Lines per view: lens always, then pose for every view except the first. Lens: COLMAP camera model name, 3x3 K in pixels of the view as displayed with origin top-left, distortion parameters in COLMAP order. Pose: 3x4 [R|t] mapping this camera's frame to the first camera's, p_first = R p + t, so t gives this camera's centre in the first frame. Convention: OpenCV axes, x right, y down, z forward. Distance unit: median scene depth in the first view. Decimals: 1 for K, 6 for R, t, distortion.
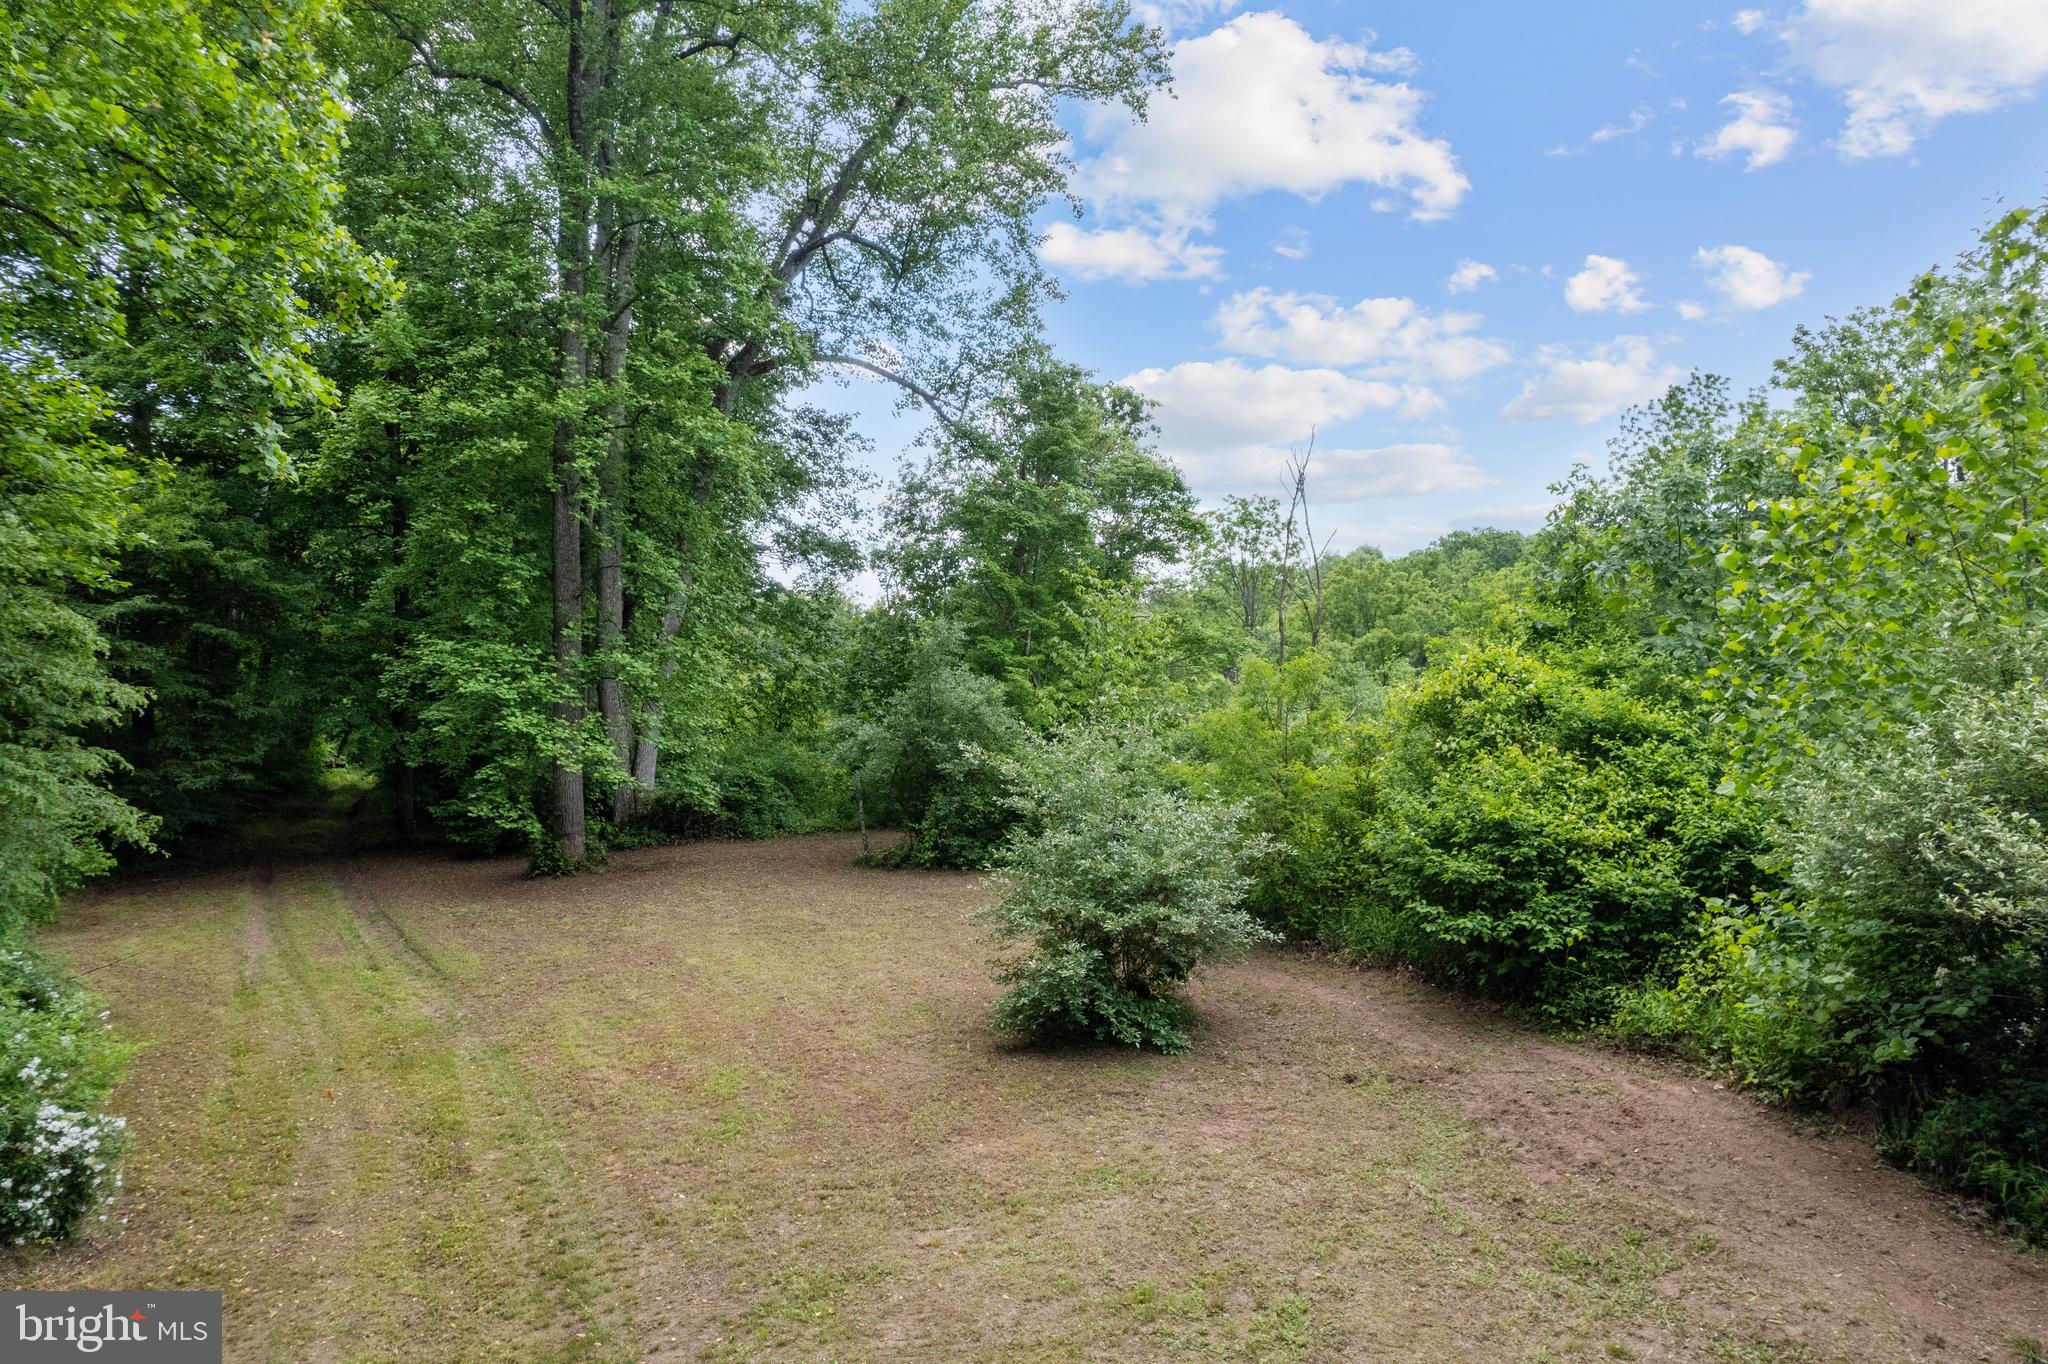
lens RADIAL K [[1316.8, 0, 1020.4], [0, 1316.8, 706.8], [0, 0, 1]] dist [-0.010198, 0.000704]
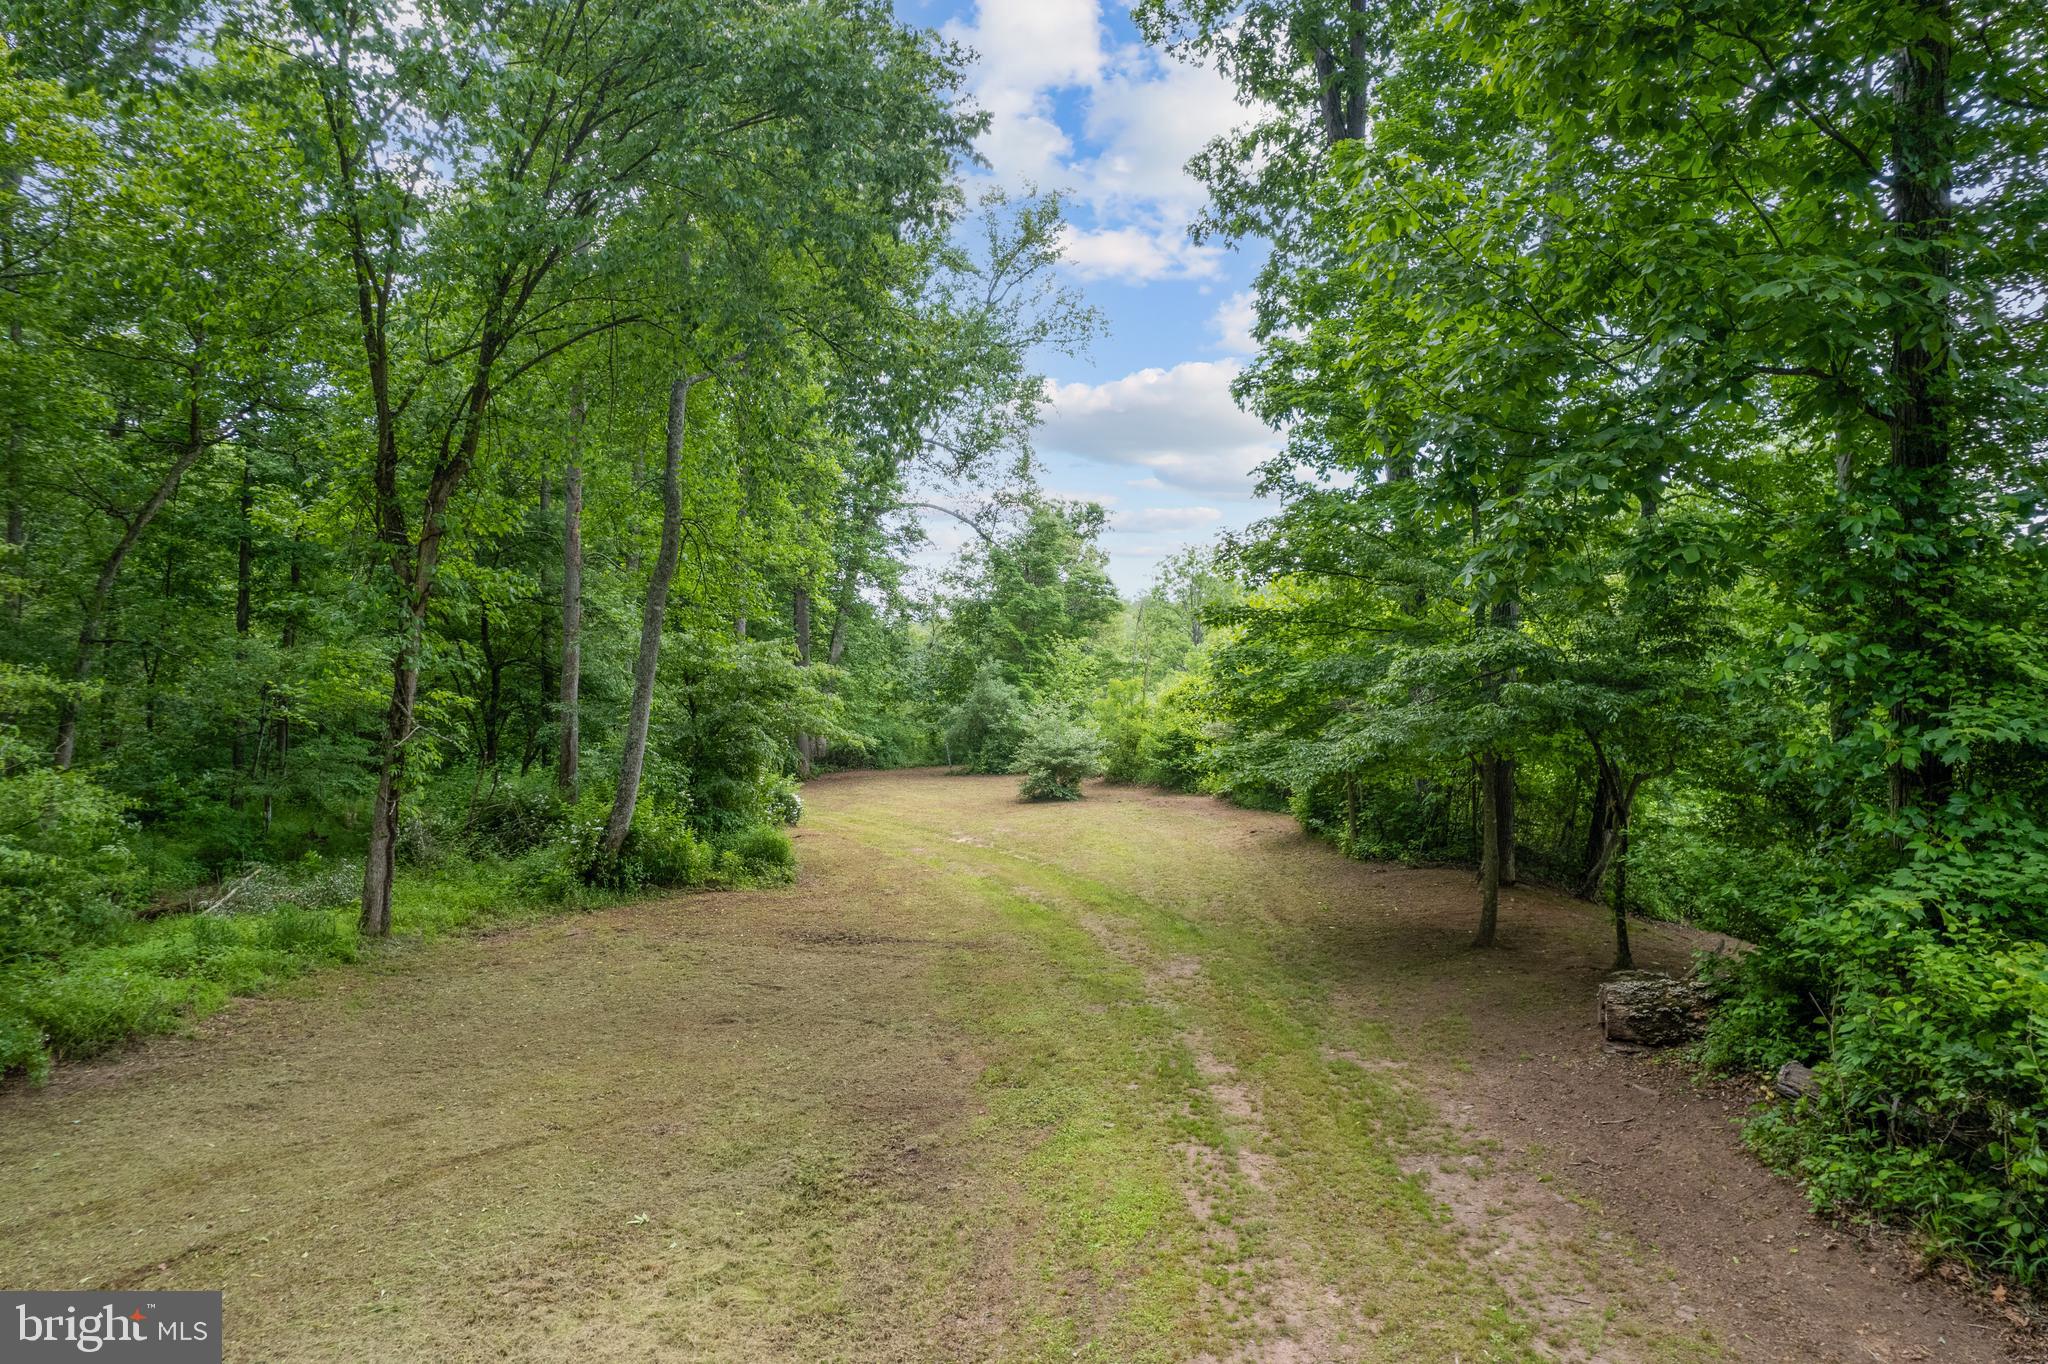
lens RADIAL K [[1316.8, 0, 1020.4], [0, 1316.8, 706.8], [0, 0, 1]] dist [-0.010198, 0.000704]
pose [[0.999995, -0.002076, -0.002540, -0.003603], [0.002084, 0.999993, 0.003169, 0.006543], [0.002534, -0.003174, 0.999992, -1.132215]]
